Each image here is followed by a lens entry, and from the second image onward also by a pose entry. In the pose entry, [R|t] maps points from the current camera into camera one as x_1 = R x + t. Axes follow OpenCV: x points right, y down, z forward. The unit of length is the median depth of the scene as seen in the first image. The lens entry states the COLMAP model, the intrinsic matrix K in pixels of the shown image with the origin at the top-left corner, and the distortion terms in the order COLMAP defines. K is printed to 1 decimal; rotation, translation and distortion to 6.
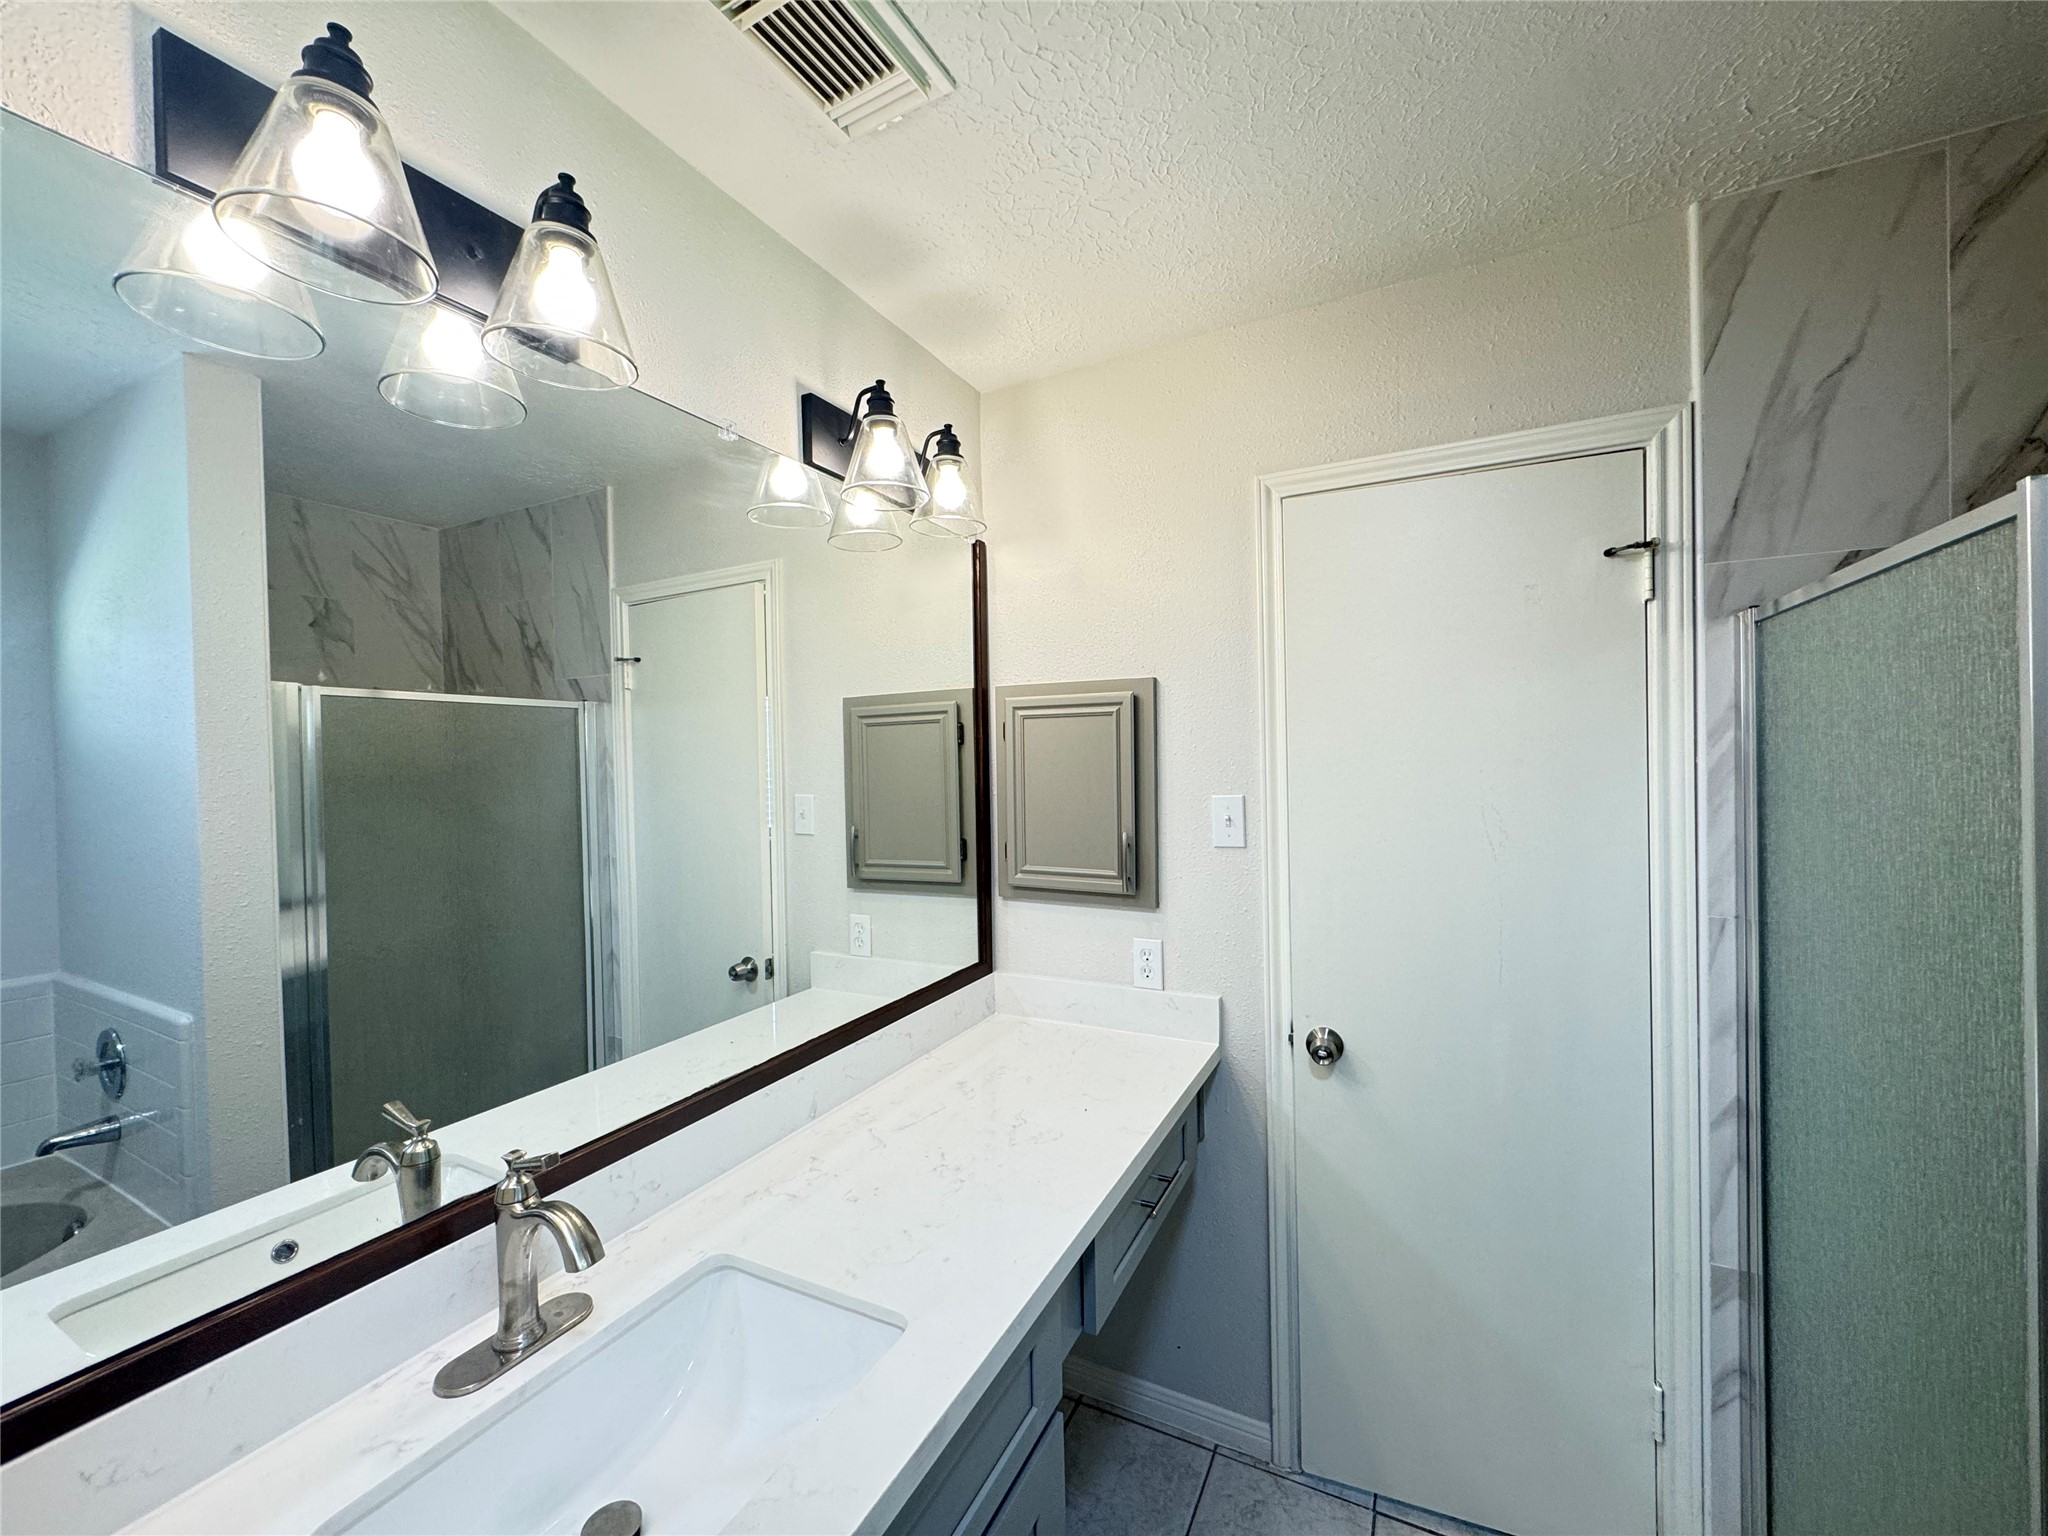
lens RADIAL K [[823.7, 0, 1024.0], [0, 823.7, 768.0], [0, 0, 1]] dist [-0.000670, 0.000531]
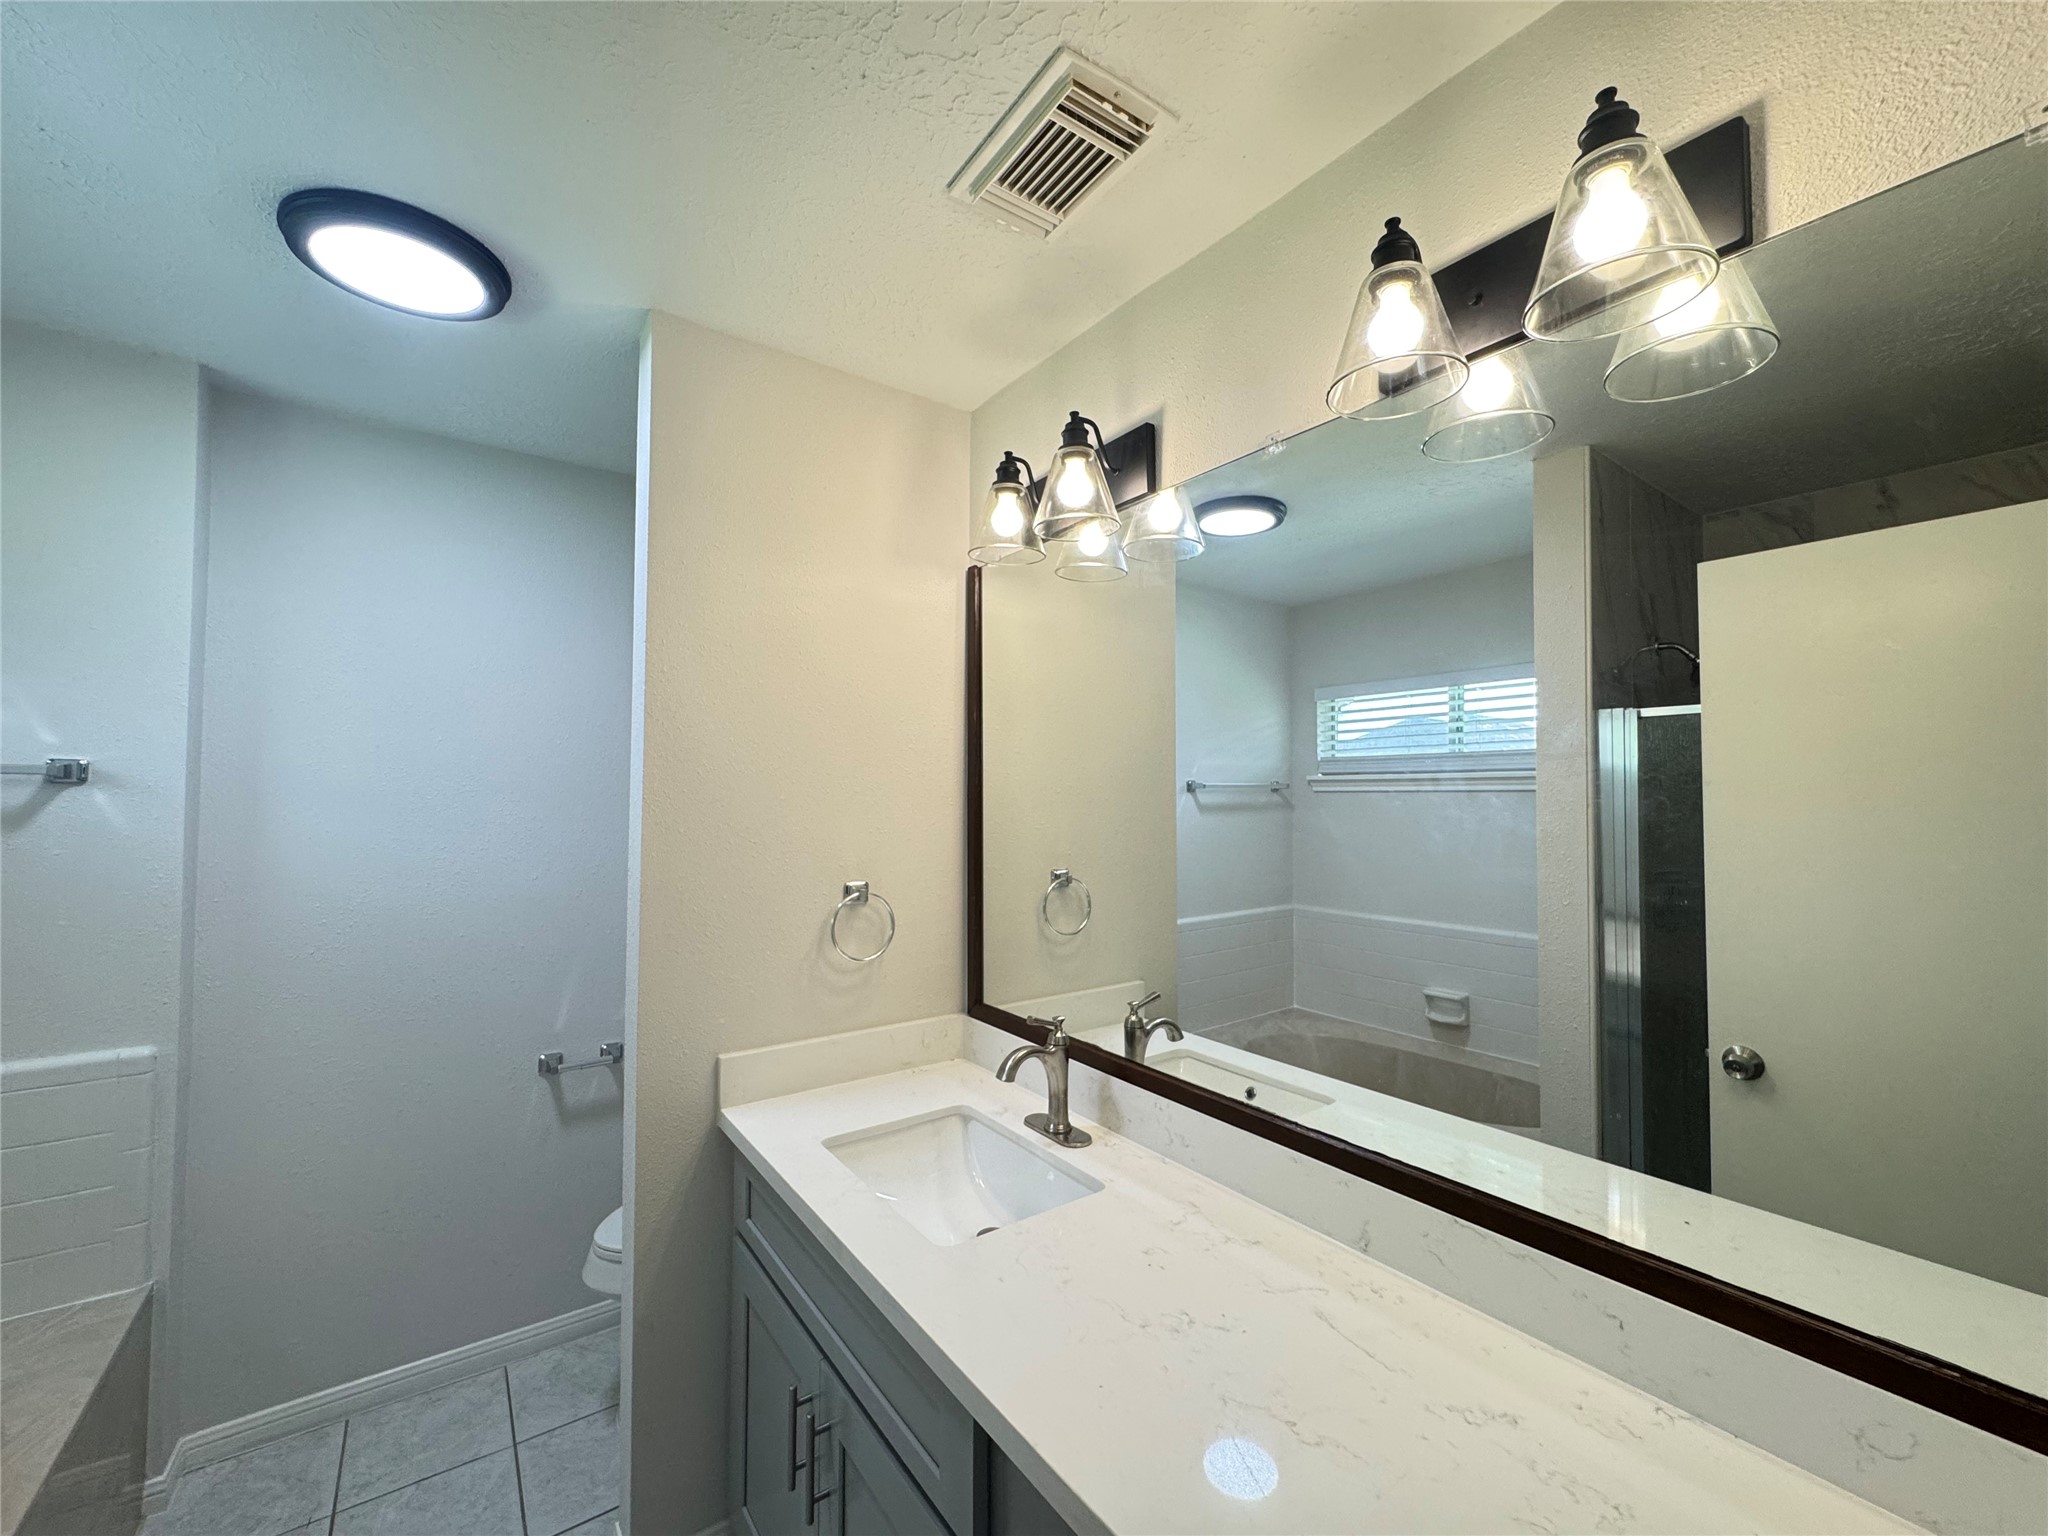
lens RADIAL K [[823.7, 0, 1024.0], [0, 823.7, 768.0], [0, 0, 1]] dist [-0.000670, 0.000531]
pose [[-0.440112, -0.005729, -0.897924, 0.524466], [-0.012988, 0.999916, -0.000014, -0.020444], [0.897849, 0.011656, -0.440150, 0.953641]]
